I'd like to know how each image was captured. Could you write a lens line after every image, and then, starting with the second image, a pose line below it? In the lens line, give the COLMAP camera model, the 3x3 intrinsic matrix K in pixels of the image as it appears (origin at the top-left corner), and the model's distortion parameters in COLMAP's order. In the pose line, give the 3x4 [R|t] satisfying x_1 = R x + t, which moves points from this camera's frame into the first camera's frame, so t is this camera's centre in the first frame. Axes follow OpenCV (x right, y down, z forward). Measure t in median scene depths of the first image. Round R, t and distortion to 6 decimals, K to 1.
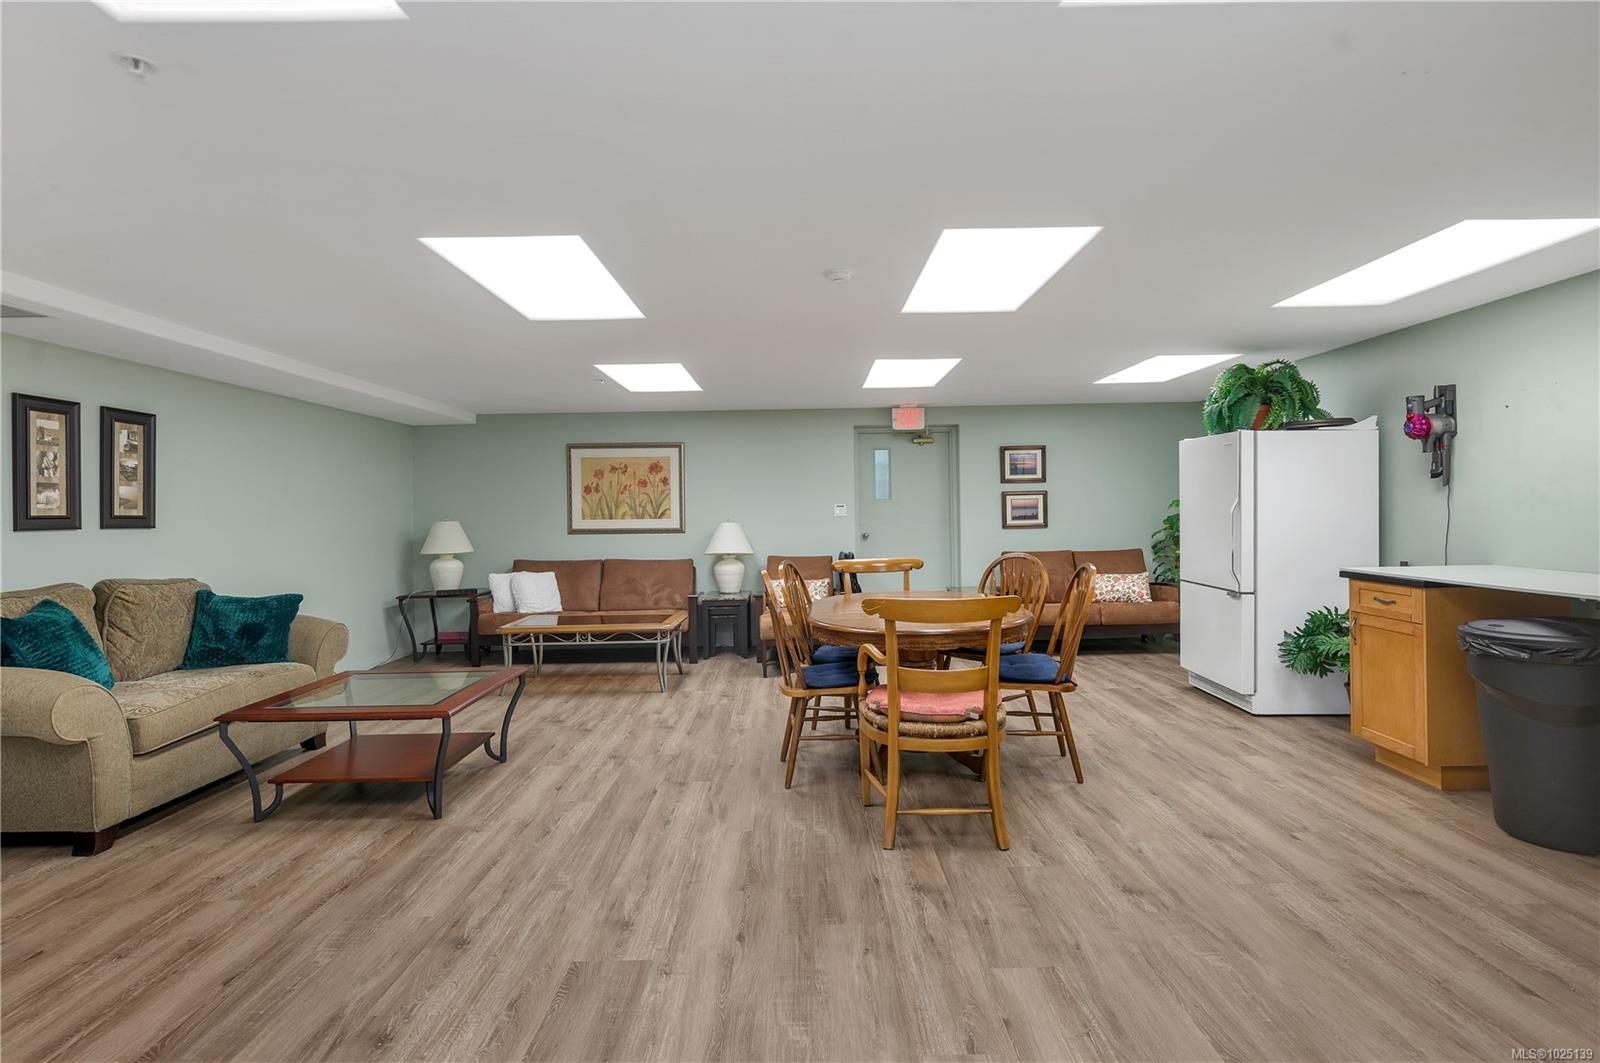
lens RADIAL K [[811.1, 0, 801.5], [0, 811.1, 511.8], [0, 0, 1]] dist [-0.000428, 0.000539]
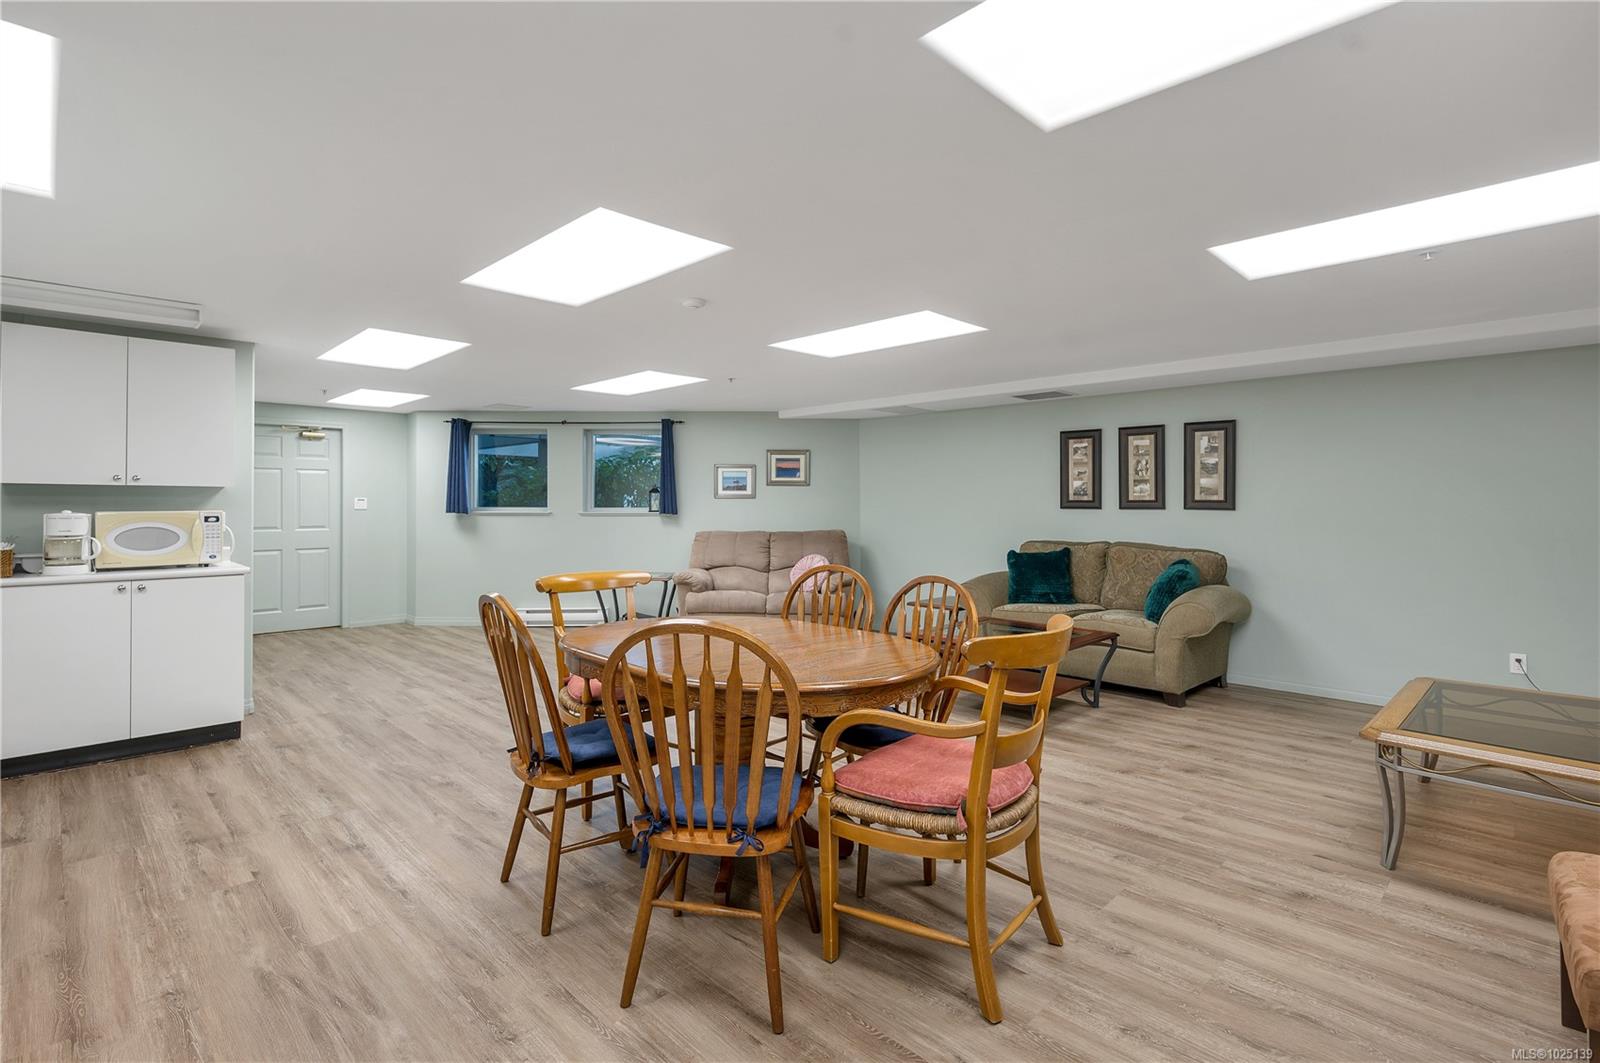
lens RADIAL K [[750.2, 0, 795.2], [0, 750.2, 499.4], [0, 0, 1]] dist [-0.002558, -0.000117]
pose [[-0.709498, 0.011713, -0.704611, 0.550412], [0.010833, 0.999925, 0.005714, -0.011156], [0.704625, -0.003579, -0.709571, 1.454841]]
